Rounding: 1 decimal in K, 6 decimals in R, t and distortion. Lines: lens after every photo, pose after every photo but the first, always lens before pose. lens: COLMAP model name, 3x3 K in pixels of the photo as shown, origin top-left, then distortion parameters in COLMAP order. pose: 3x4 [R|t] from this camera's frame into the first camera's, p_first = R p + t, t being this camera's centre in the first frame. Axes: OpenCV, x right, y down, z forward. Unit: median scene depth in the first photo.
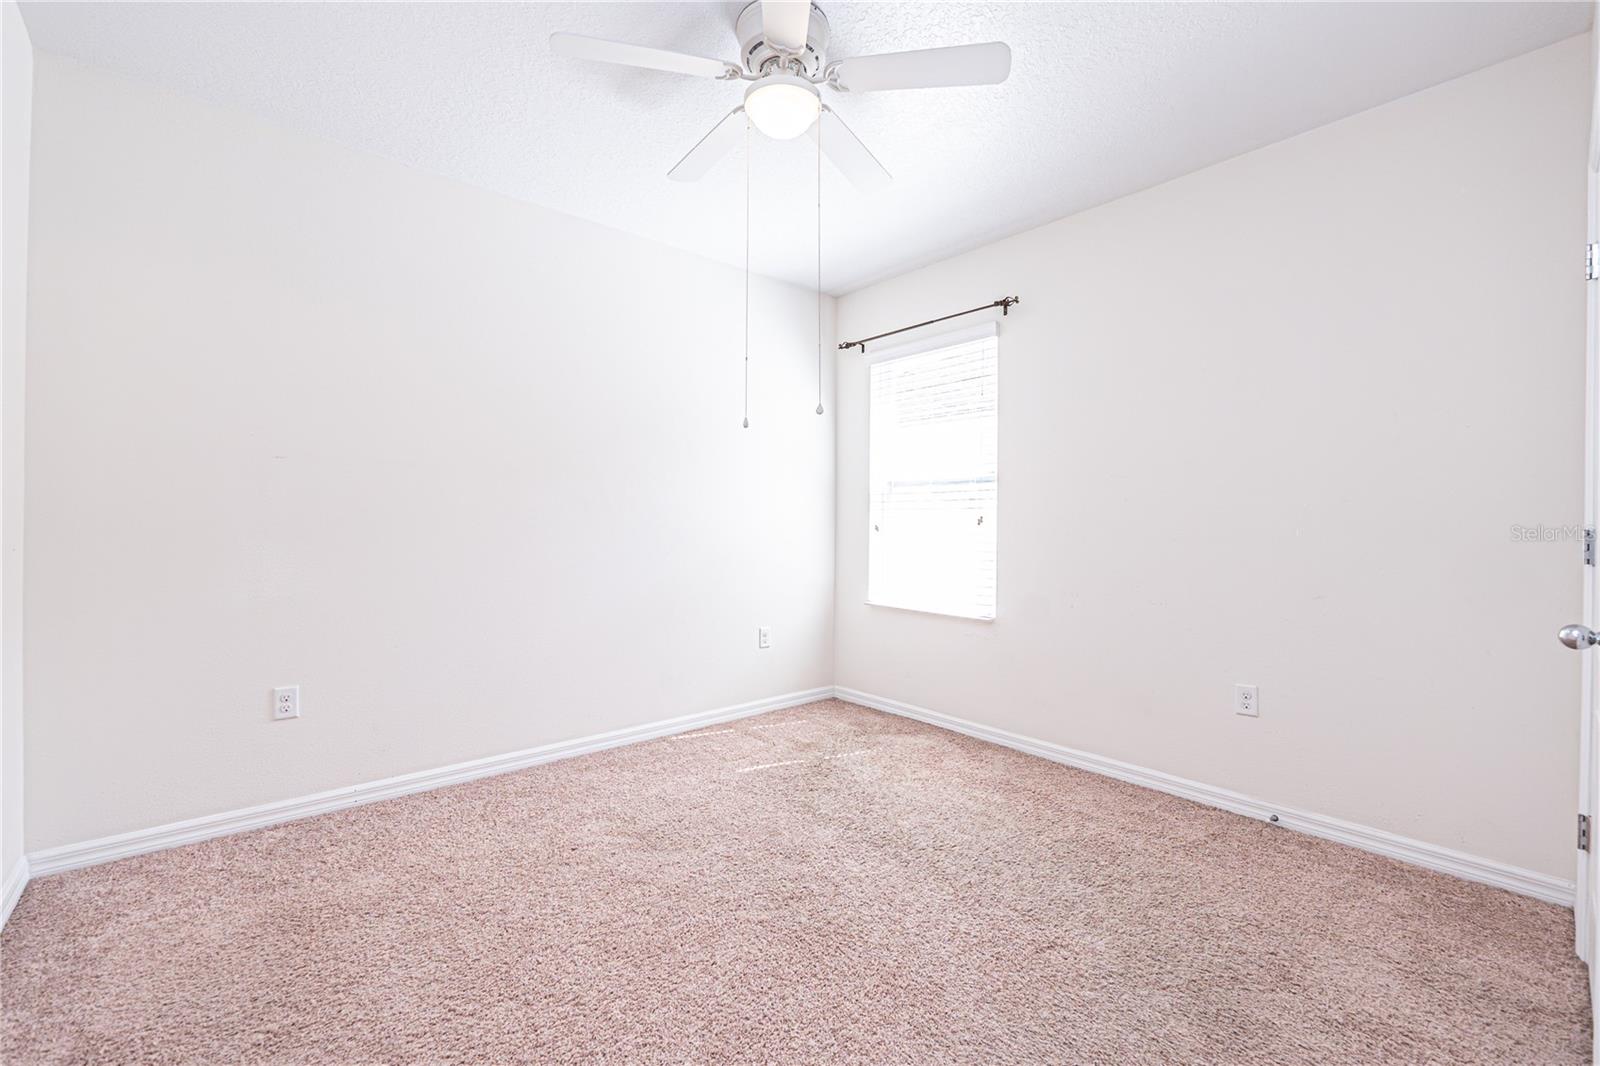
lens RADIAL K [[670.6, 0, 806.5], [0, 670.6, 527.0], [0, 0, 1]] dist [-0.011411, -0.000832]
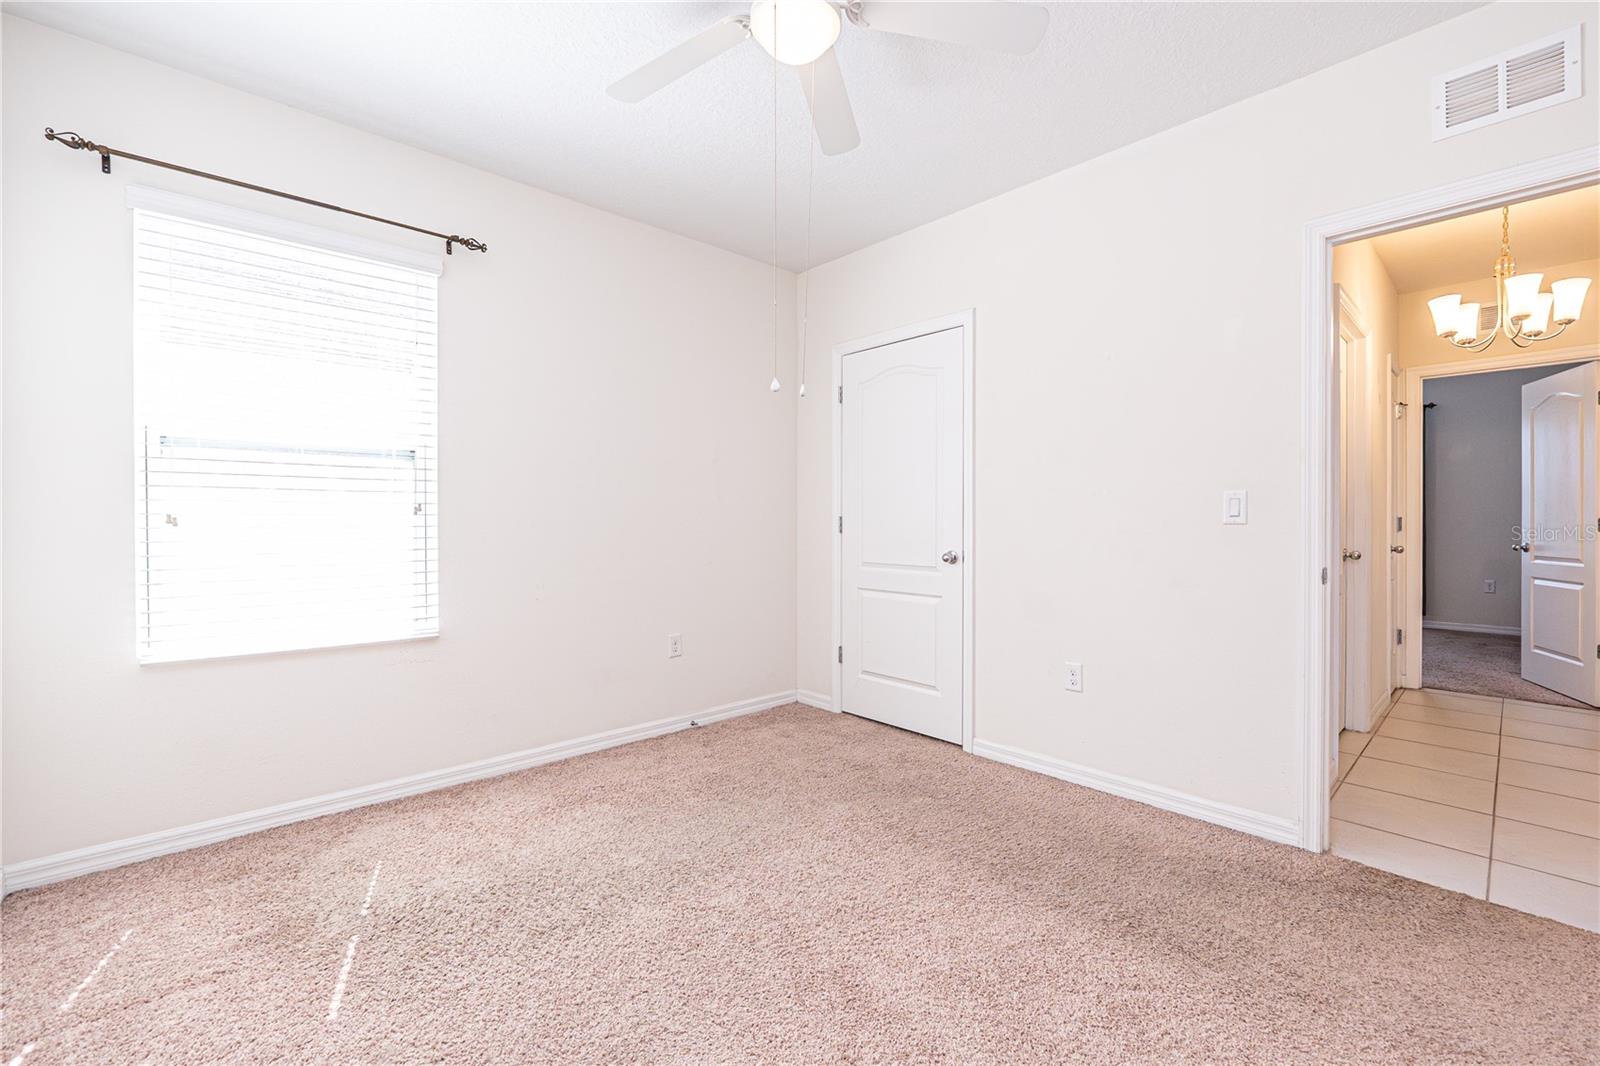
lens RADIAL K [[670.6, 0, 809.1], [0, 670.6, 527.1], [0, 0, 1]] dist [-0.011411, -0.000832]
pose [[-0.032957, -0.022316, 0.999208, -0.532942], [0.000065, 0.999751, 0.022331, -0.006385], [-0.999457, 0.000801, -0.032947, 0.600559]]
